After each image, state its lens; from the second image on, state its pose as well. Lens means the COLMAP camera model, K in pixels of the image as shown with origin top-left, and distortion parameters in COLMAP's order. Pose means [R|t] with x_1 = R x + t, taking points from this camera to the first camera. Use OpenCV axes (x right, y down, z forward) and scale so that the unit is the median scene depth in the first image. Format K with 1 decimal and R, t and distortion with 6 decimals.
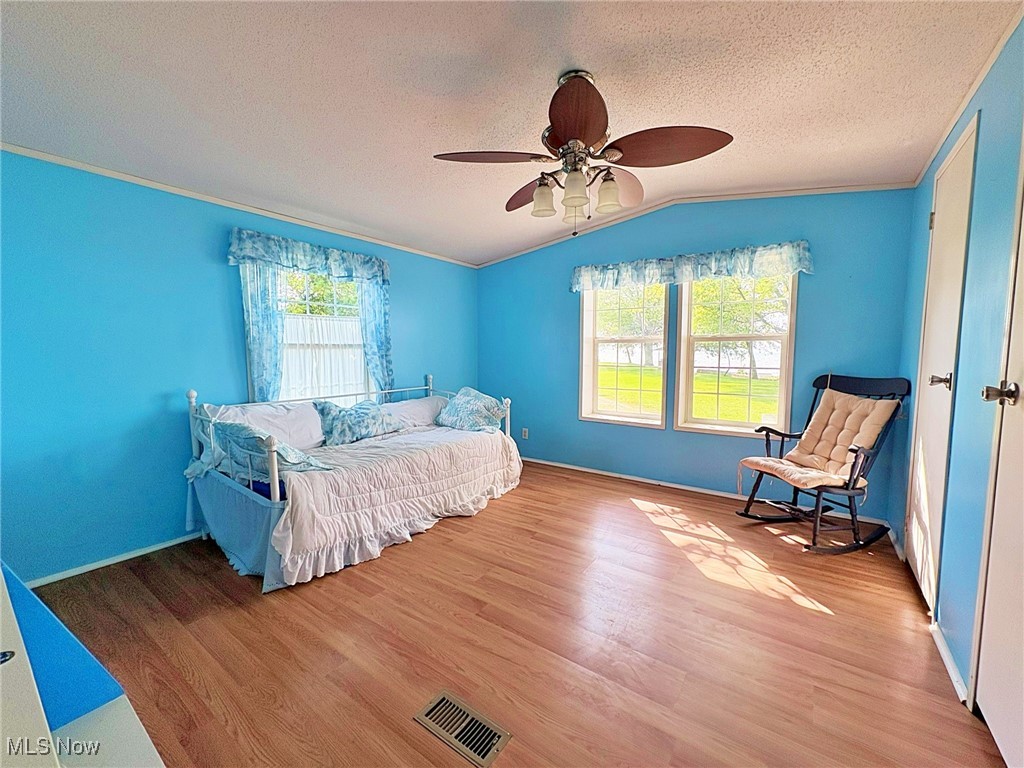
lens RADIAL K [[409.8, 0, 496.2], [0, 409.8, 382.7], [0, 0, 1]] dist [0.000956, 0.000057]
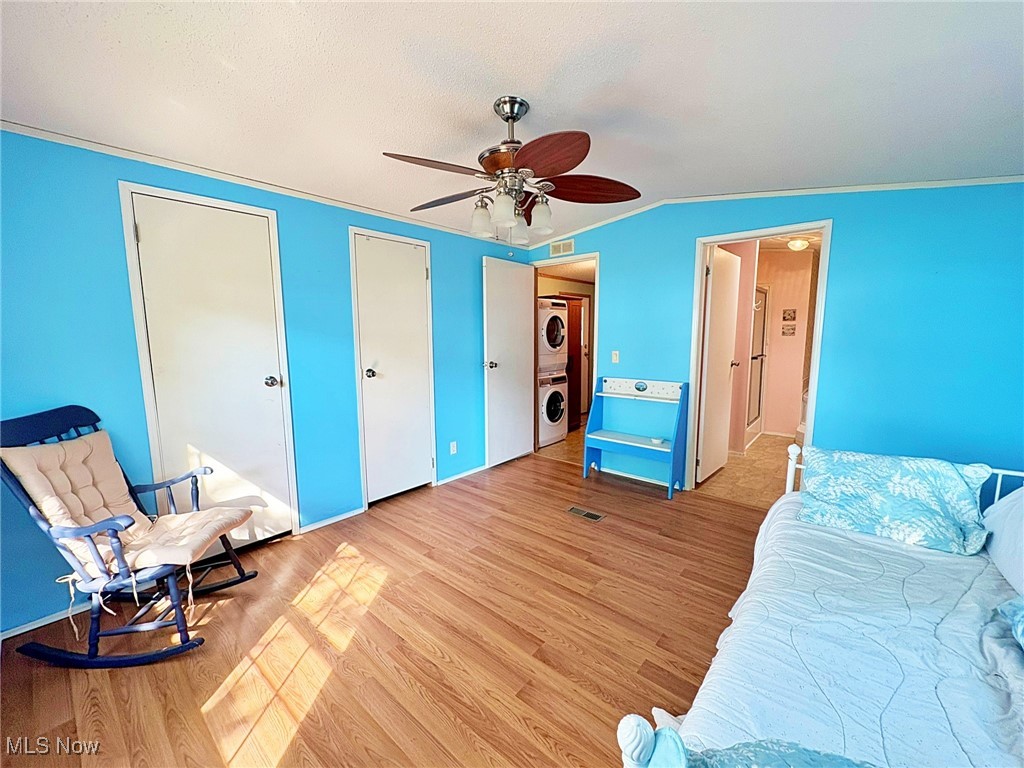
lens RADIAL K [[413.9, 0, 517.4], [0, 413.9, 385.9], [0, 0, 1]] dist [-0.010555, 0.000080]
pose [[-0.998564, -0.012145, 0.052173, 0.098961], [-0.001160, 0.978633, 0.205613, -0.191218], [-0.053556, 0.205257, -0.977242, 1.662088]]
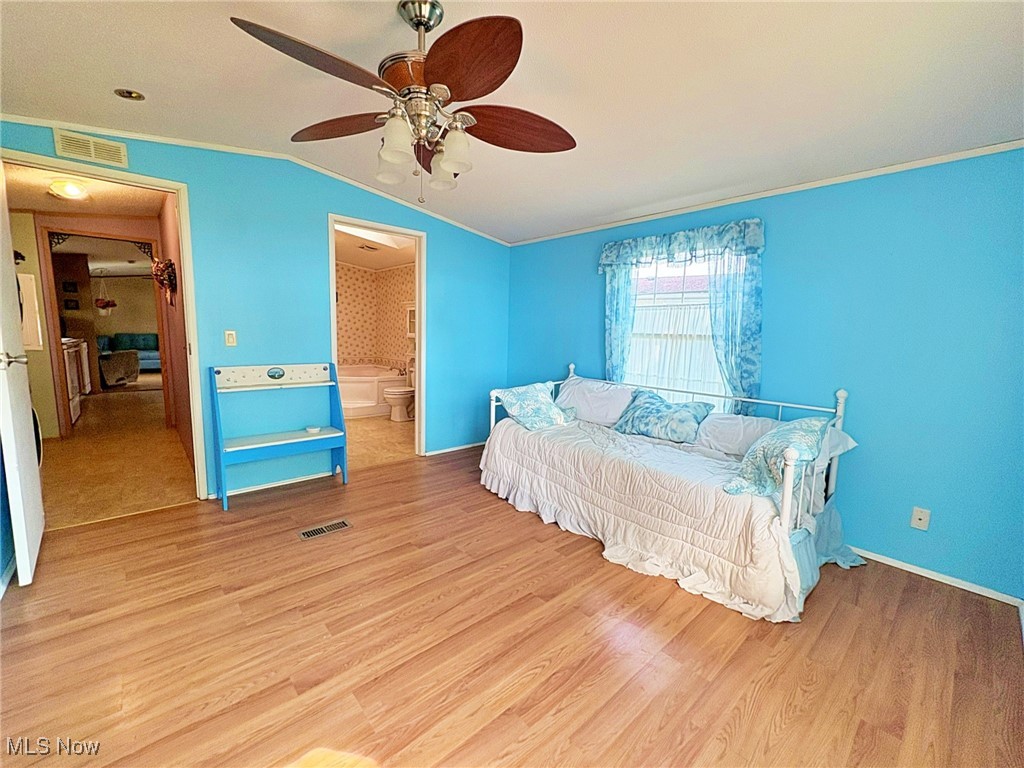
lens RADIAL K [[413.9, 0, 517.4], [0, 413.9, 385.9], [0, 0, 1]] dist [-0.010555, 0.000080]
pose [[-0.180644, 0.114976, -0.976805, 0.807436], [-0.108008, 0.984818, 0.135894, -0.091064], [0.977600, 0.130051, -0.165483, 1.097860]]
